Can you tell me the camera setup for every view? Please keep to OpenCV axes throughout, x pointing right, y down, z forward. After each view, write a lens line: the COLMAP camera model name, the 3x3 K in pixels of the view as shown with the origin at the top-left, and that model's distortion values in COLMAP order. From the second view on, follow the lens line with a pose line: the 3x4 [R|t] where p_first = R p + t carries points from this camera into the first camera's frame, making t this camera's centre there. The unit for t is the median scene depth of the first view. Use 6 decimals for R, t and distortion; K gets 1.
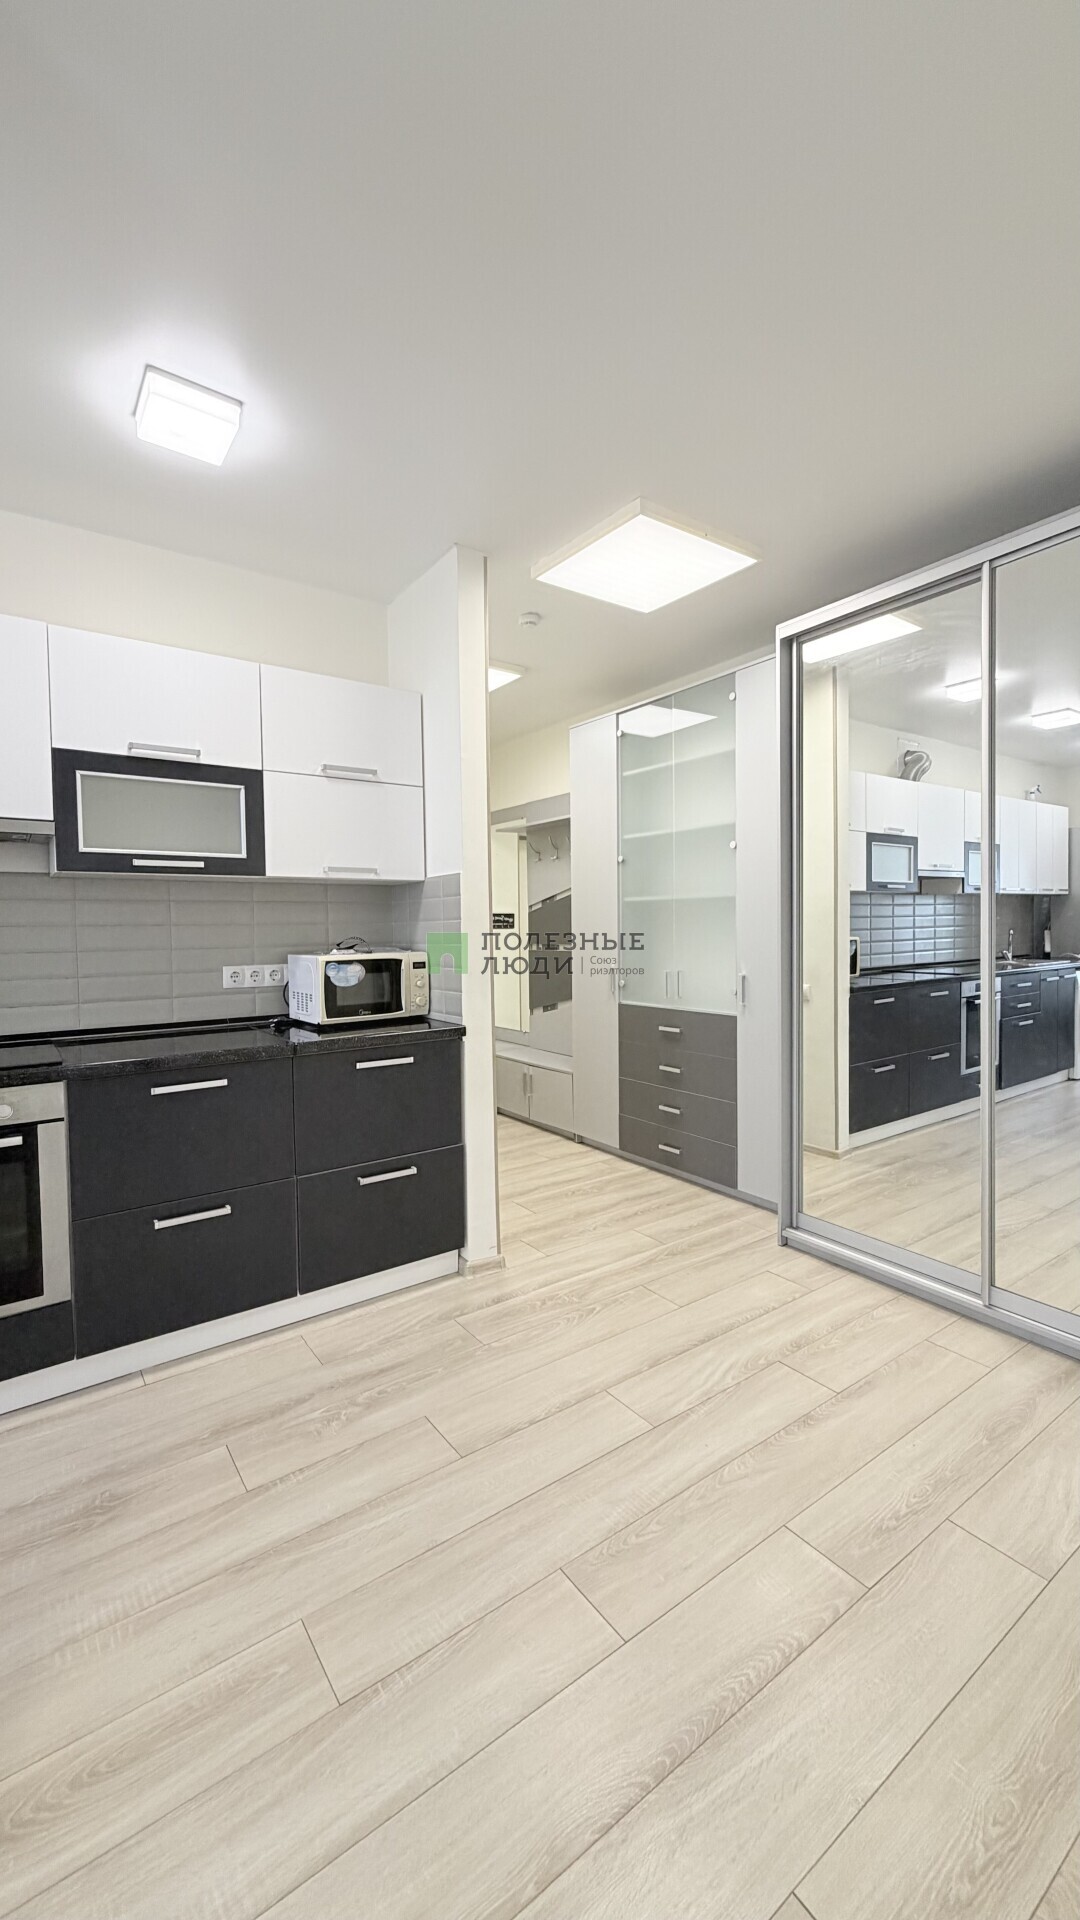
lens RADIAL K [[763.5, 0, 543.4], [0, 763.5, 955.0], [0, 0, 1]] dist [0.000759, 0.000148]
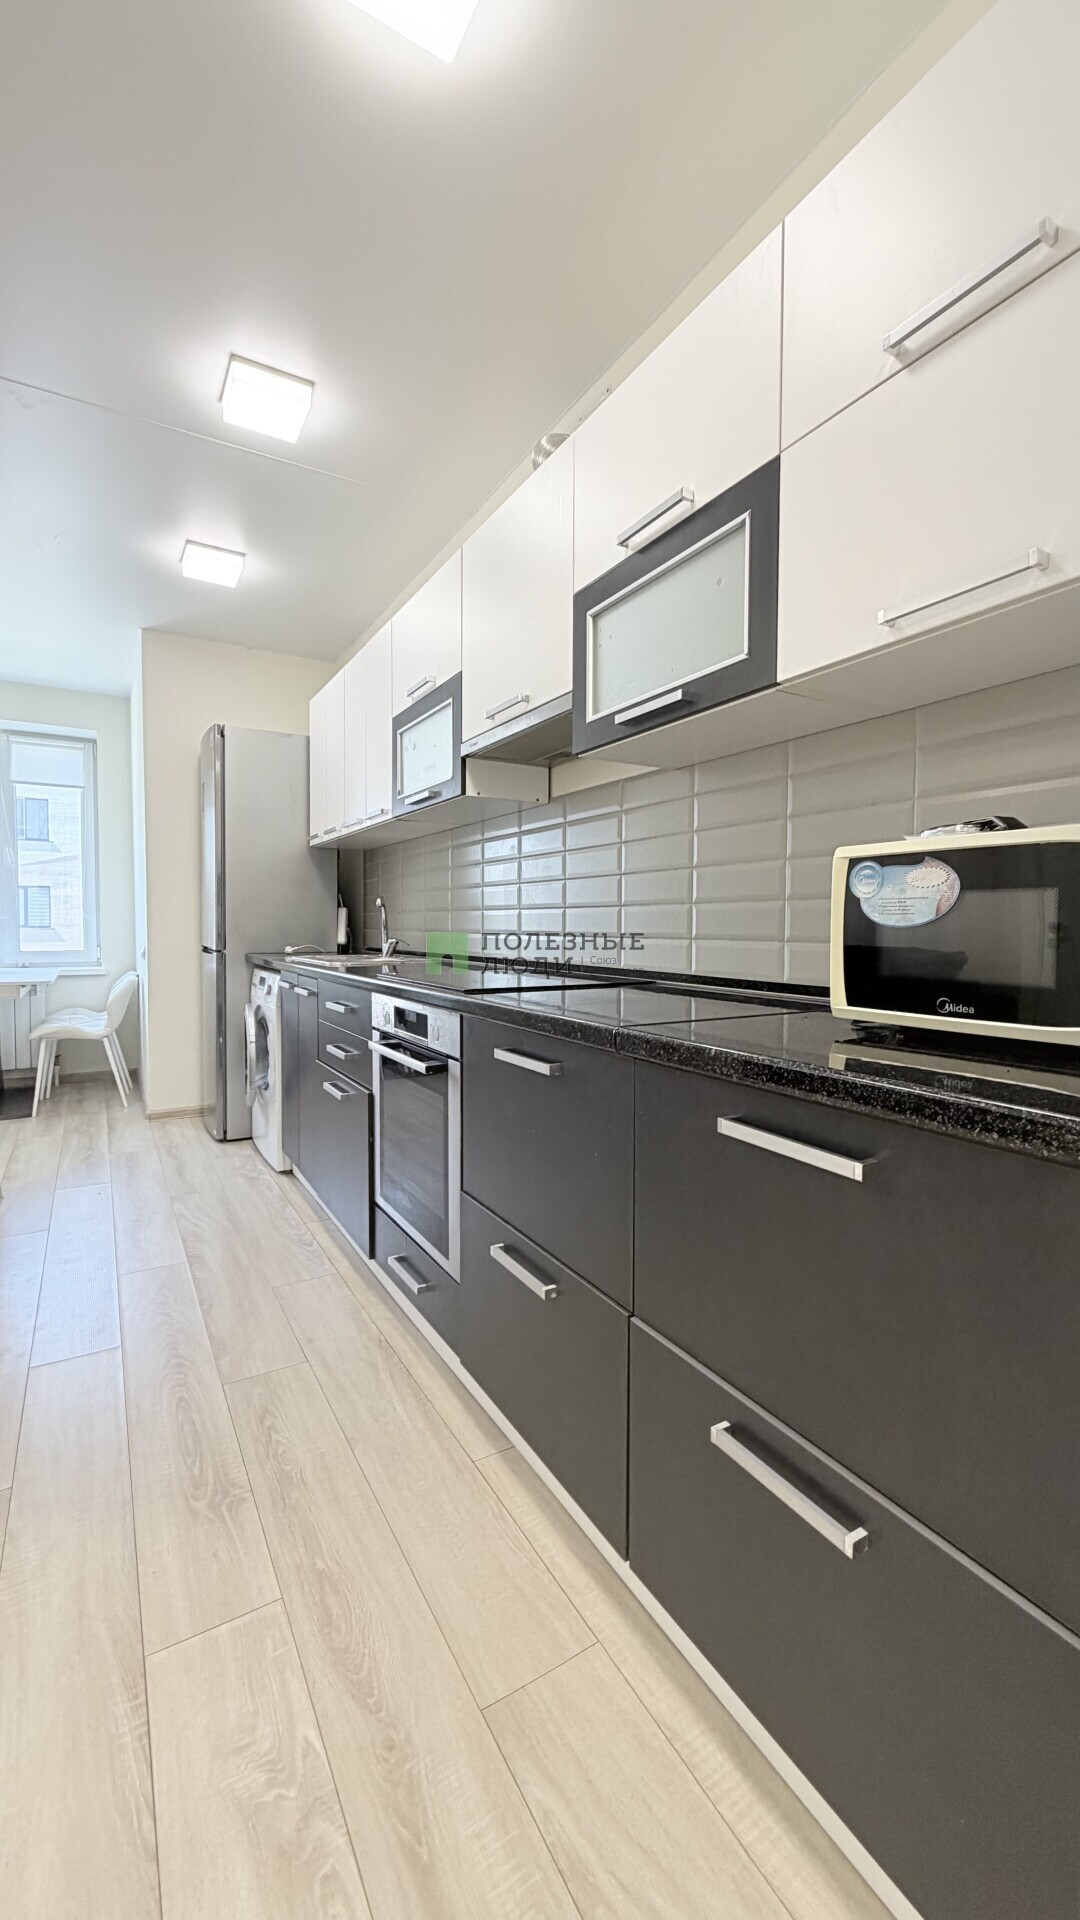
lens RADIAL K [[763.5, 0, 543.4], [0, 763.5, 955.0], [0, 0, 1]] dist [0.000759, 0.000148]
pose [[-0.091091, 0.051916, -0.994488, 0.124564], [-0.039967, 0.997645, 0.055741, 0.043214], [0.995040, 0.044825, -0.088801, 0.902773]]
